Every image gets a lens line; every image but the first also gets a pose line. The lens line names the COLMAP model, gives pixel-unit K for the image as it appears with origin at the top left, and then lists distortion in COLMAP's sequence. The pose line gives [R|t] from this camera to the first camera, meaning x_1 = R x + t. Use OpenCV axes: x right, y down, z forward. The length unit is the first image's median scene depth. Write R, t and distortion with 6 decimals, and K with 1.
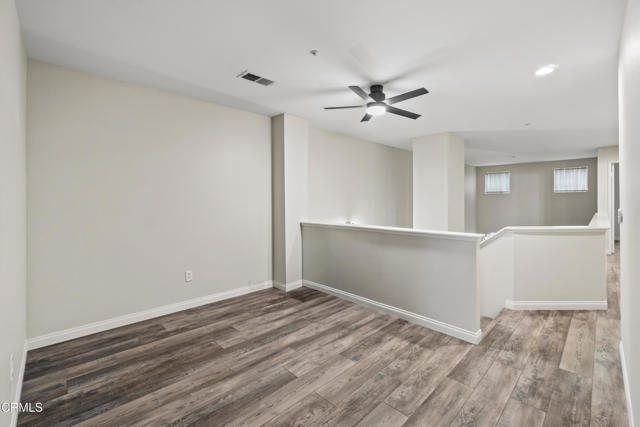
lens RADIAL K [[275.7, 0, 318.7], [0, 275.7, 200.7], [0, 0, 1]] dist [-0.006205, 0.001761]
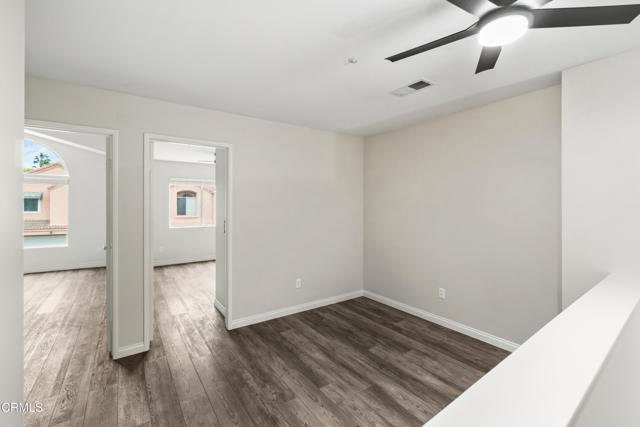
lens RADIAL K [[275.7, 0, 315.6], [0, 275.7, 207.3], [0, 0, 1]] dist [-0.006205, 0.001761]
pose [[-0.151659, 0.007832, -0.988402, 0.782489], [-0.005907, 0.999944, 0.008830, -0.065885], [0.988415, 0.007178, -0.151604, 0.901048]]
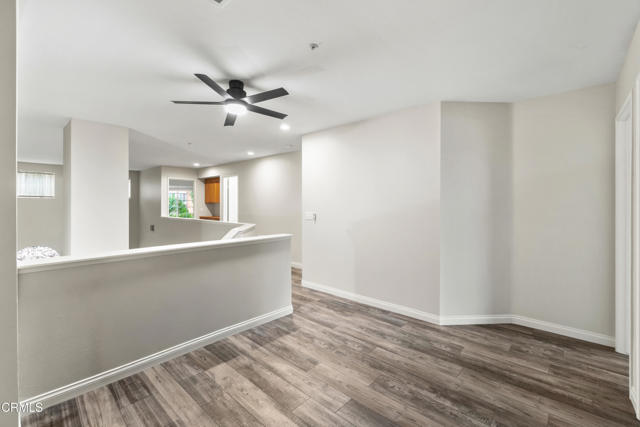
lens RADIAL K [[275.7, 0, 313.7], [0, 275.7, 209.3], [0, 0, 1]] dist [-0.006205, 0.001761]
pose [[-0.053438, -0.009041, 0.998530, -0.795494], [0.000479, 0.999959, 0.009080, -0.016472], [-0.998571, 0.000963, -0.053432, 0.928500]]
